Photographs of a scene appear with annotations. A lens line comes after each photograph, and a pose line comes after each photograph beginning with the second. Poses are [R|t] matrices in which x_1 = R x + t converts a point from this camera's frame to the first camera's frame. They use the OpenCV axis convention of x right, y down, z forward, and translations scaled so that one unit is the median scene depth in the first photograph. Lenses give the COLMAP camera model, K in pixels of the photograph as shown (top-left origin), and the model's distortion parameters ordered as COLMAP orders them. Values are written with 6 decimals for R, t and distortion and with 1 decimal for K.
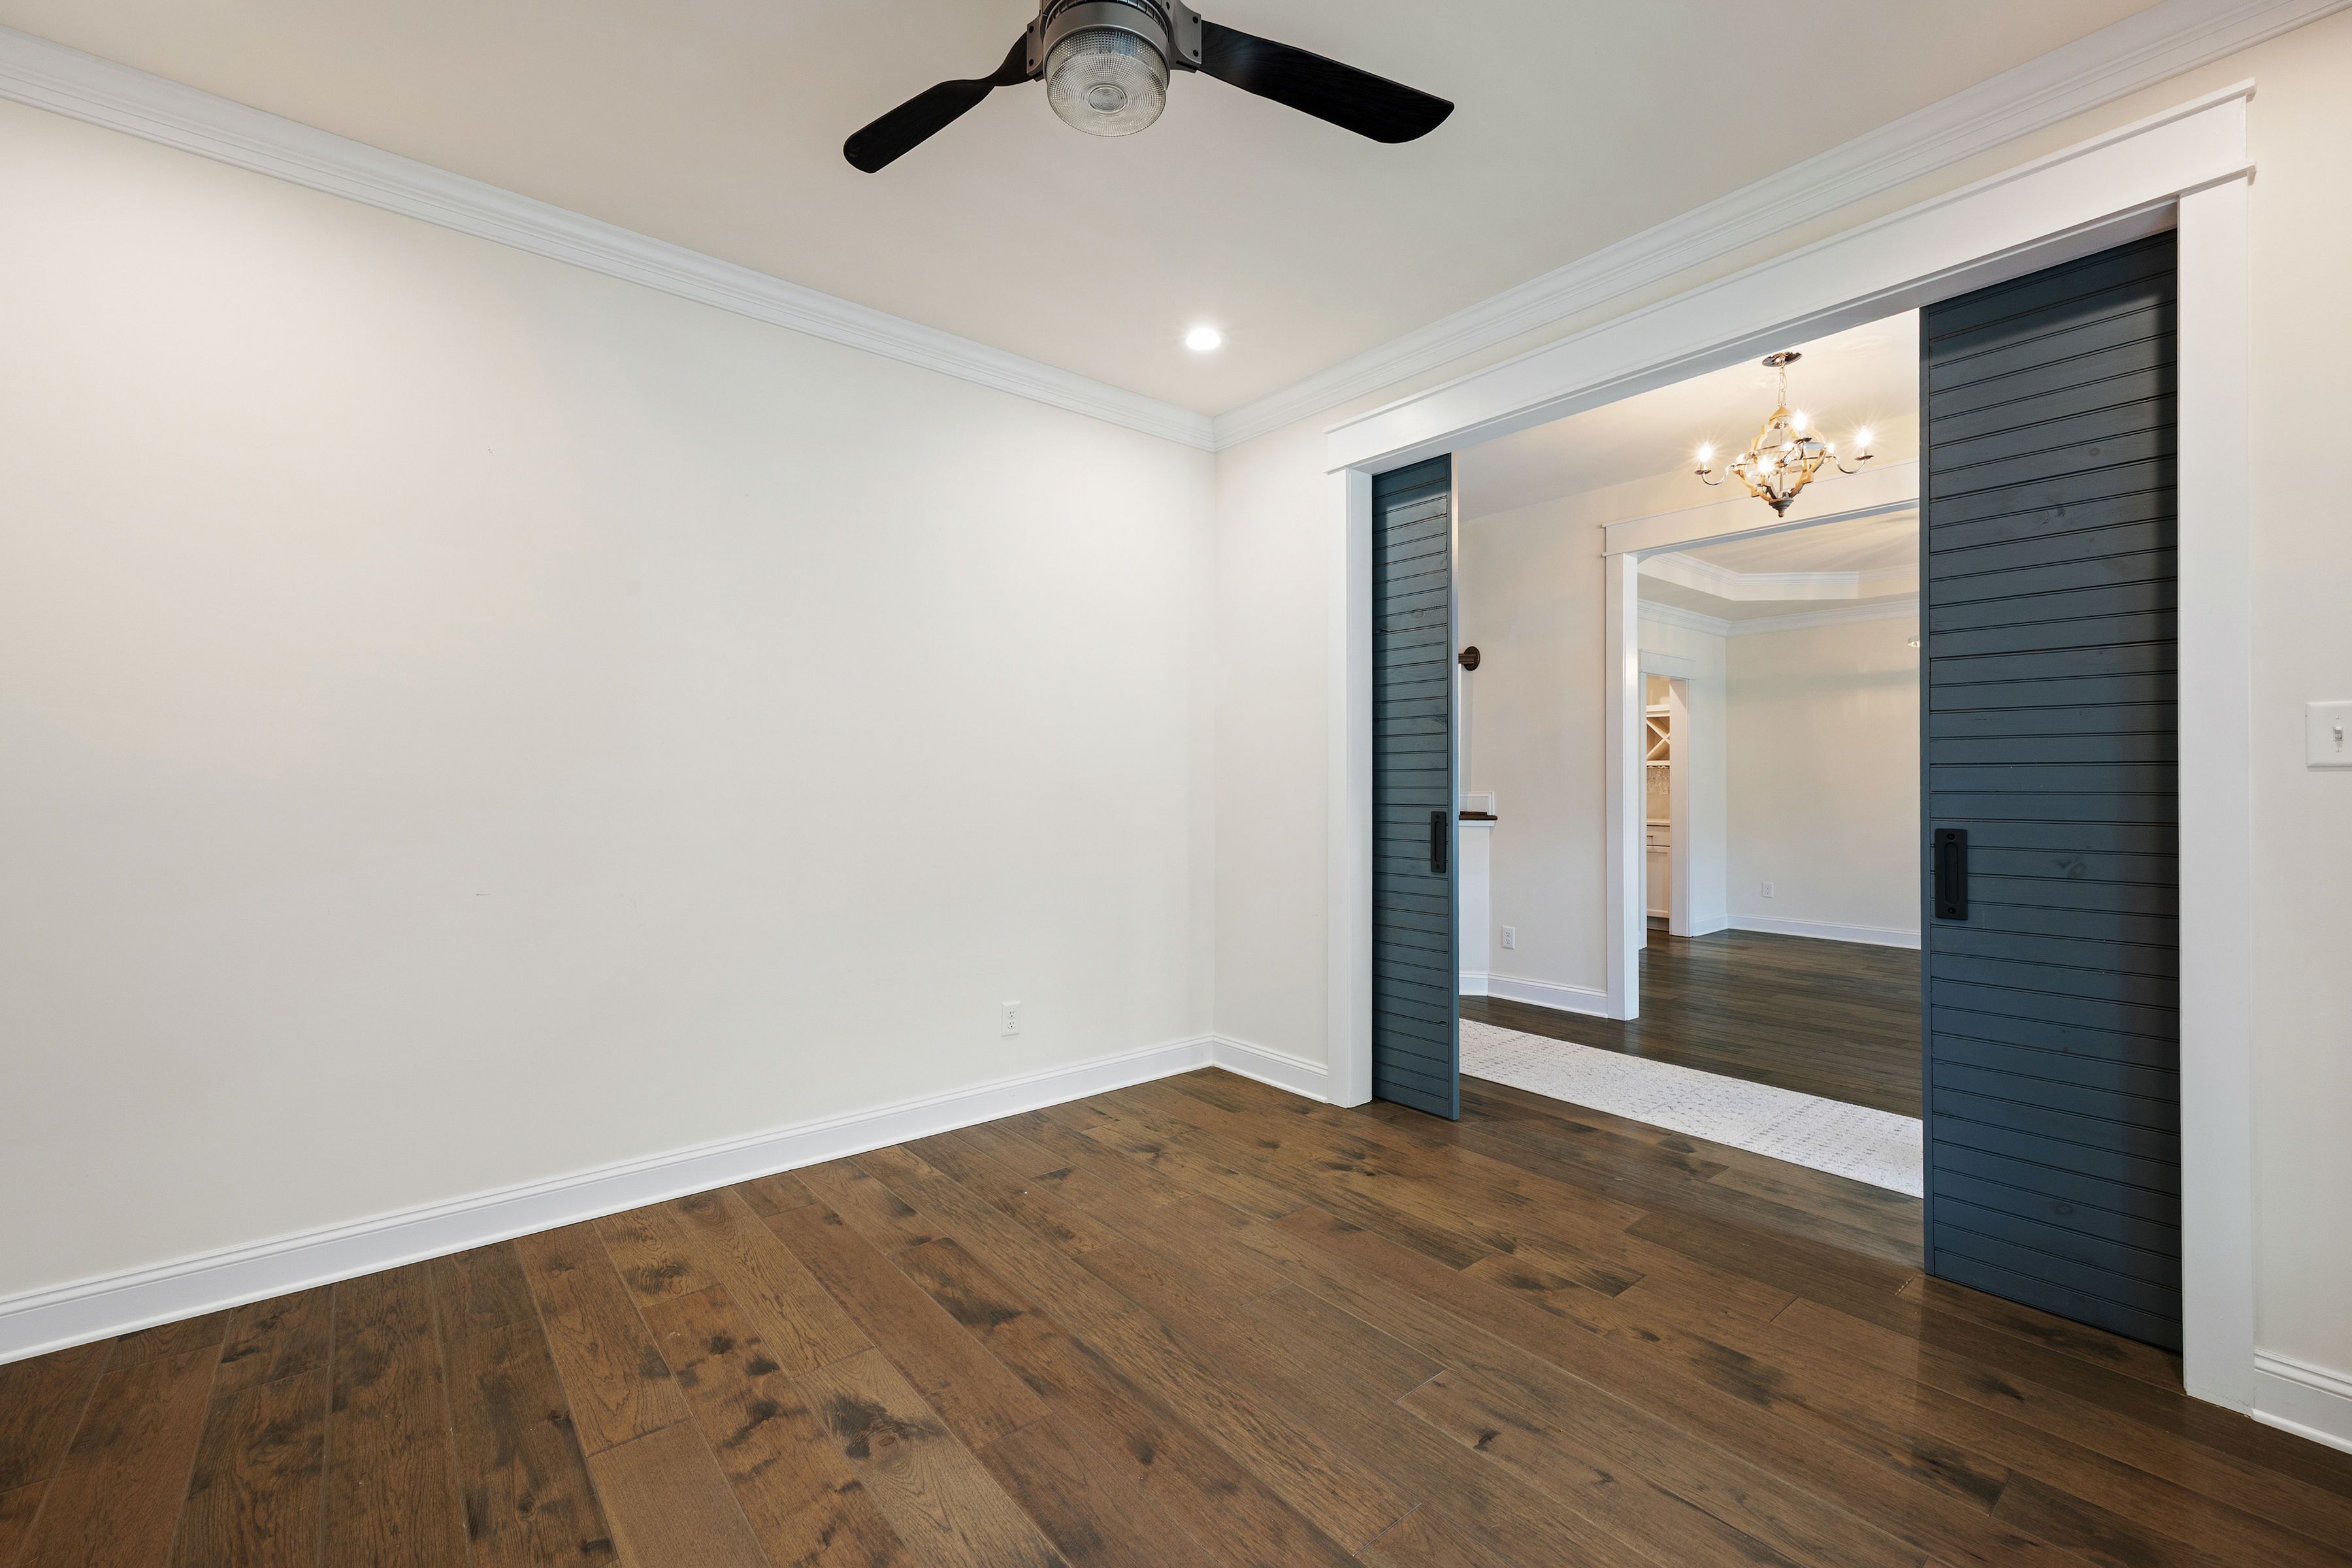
lens RADIAL K [[941.4, 0, 1177.4], [0, 941.4, 783.0], [0, 0, 1]] dist [0.003322, 0.000702]
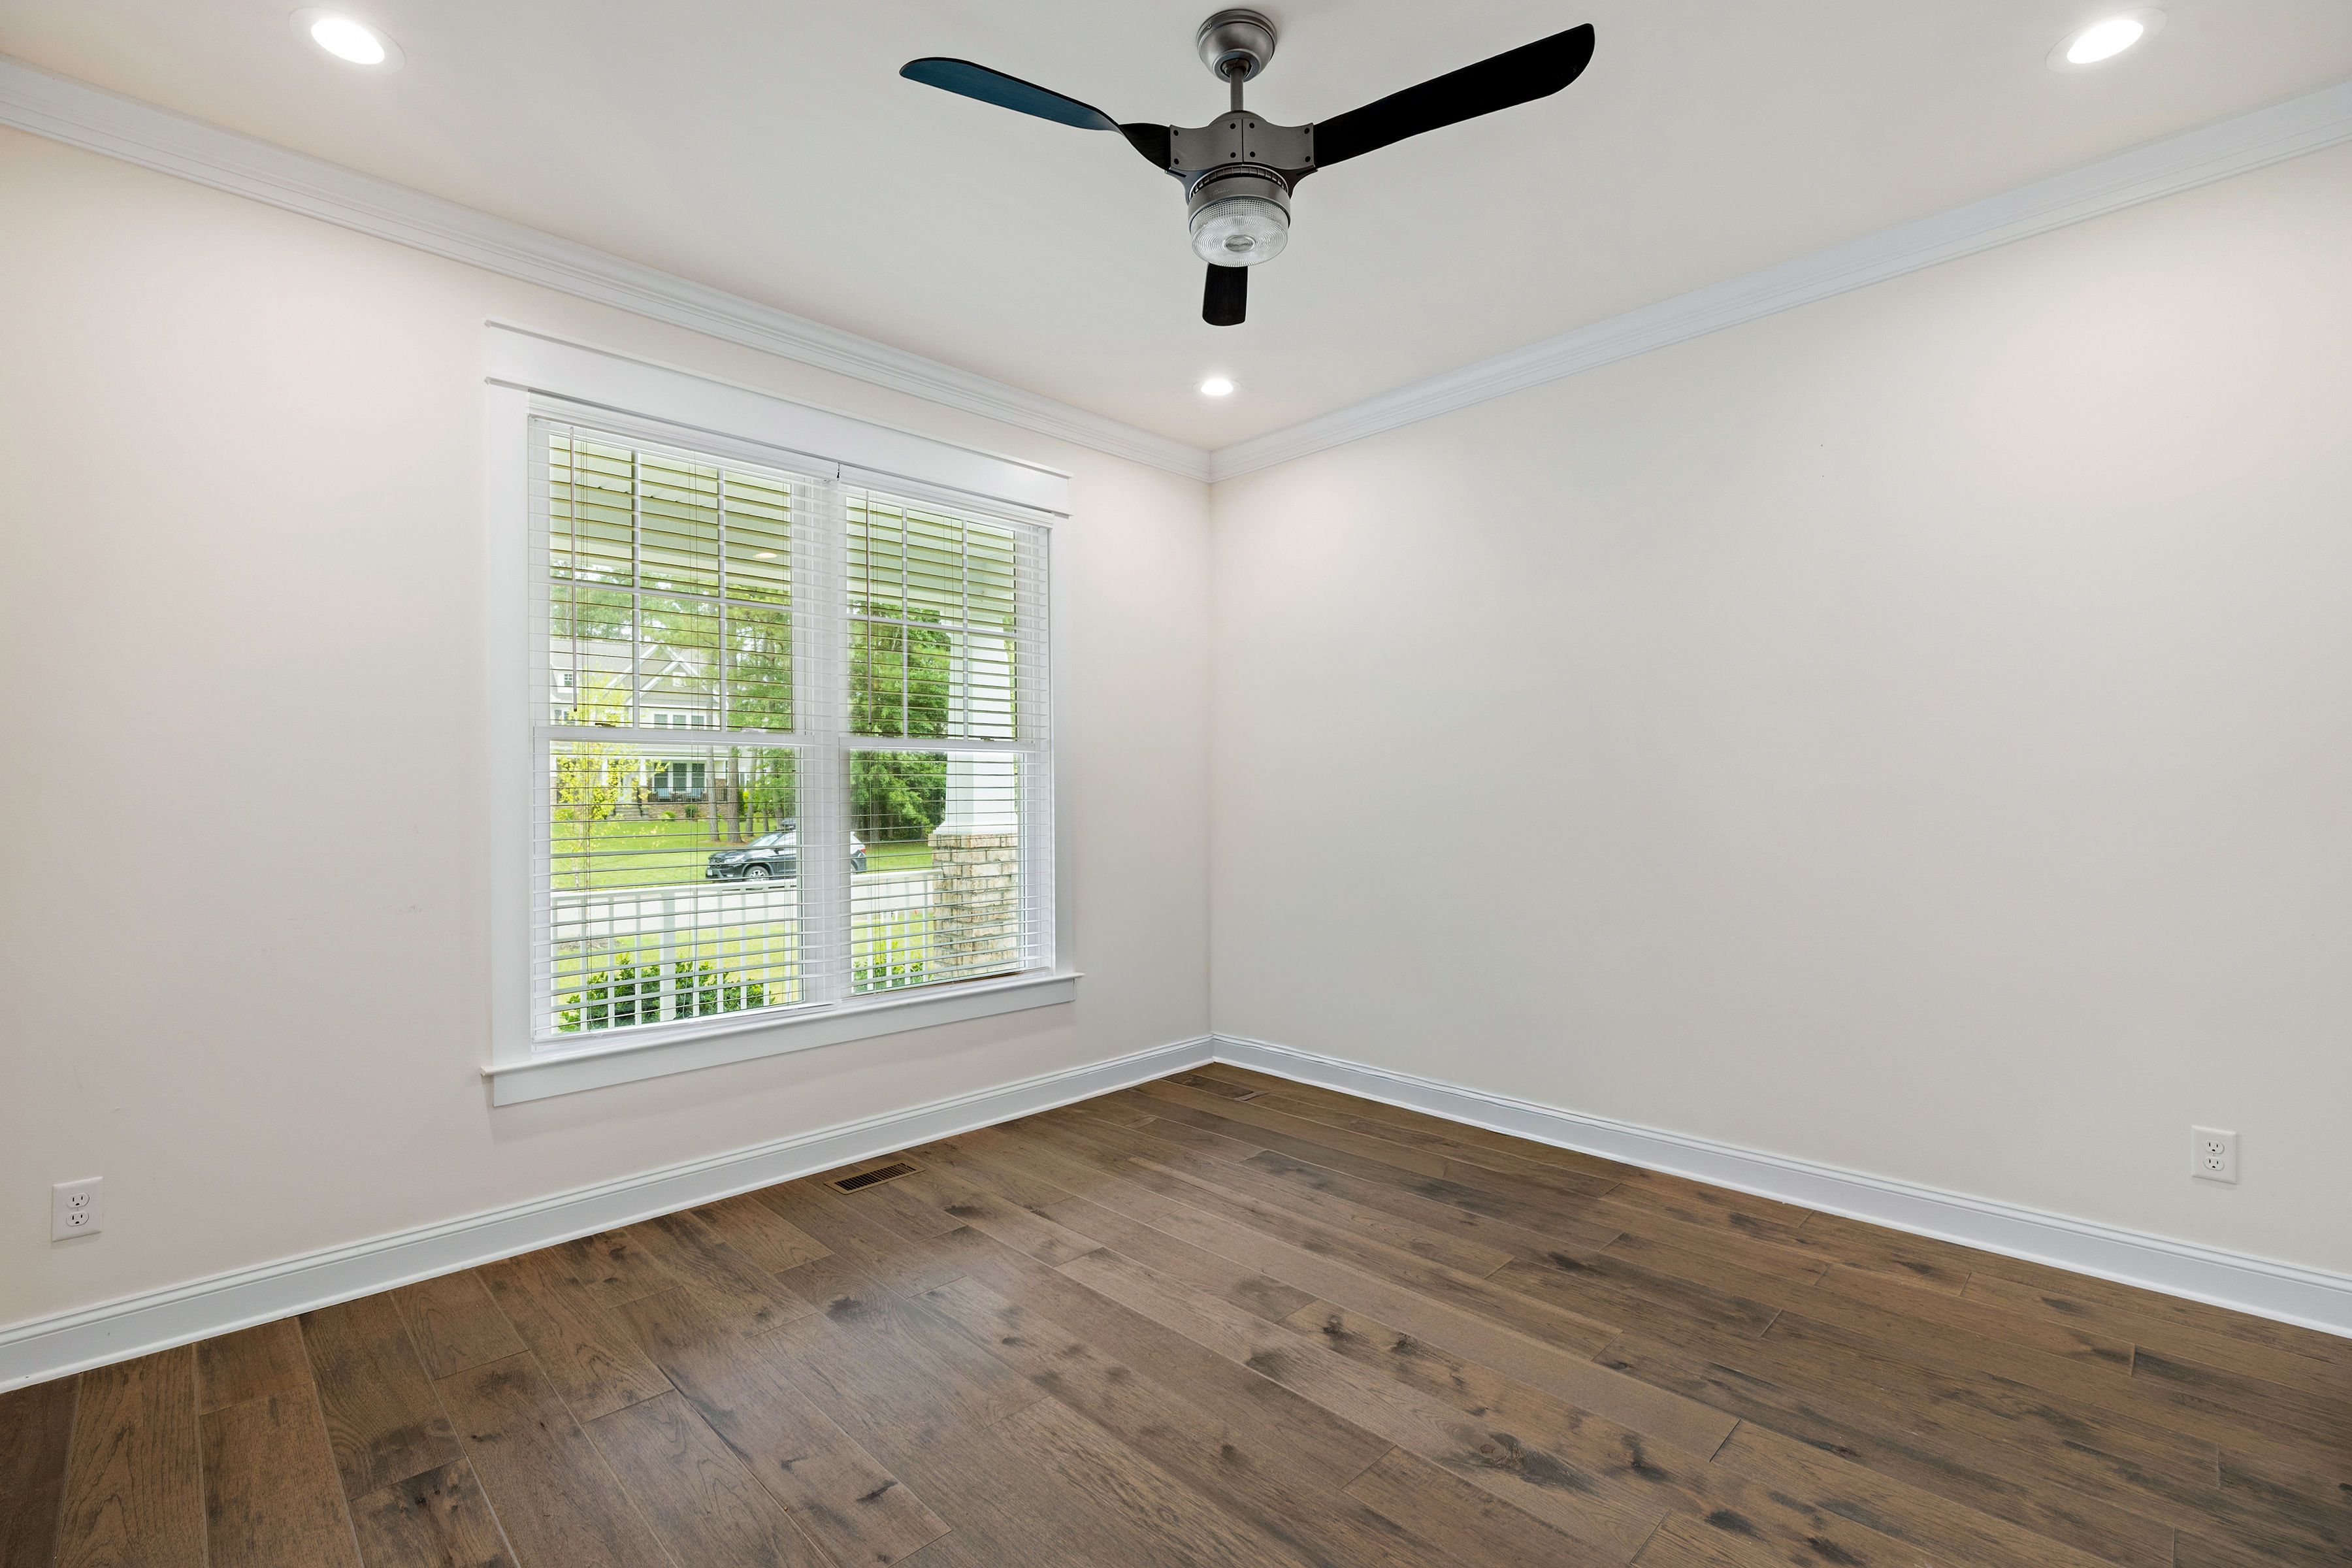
lens RADIAL K [[1021.3, 0, 1173.1], [0, 1021.3, 790.1], [0, 0, 1]] dist [-0.015264, 0.001944]
pose [[-0.995714, 0.001316, -0.092479, 0.125938], [0.001297, 0.999999, 0.000262, -0.007789], [0.092479, 0.000141, -0.995715, 2.049104]]
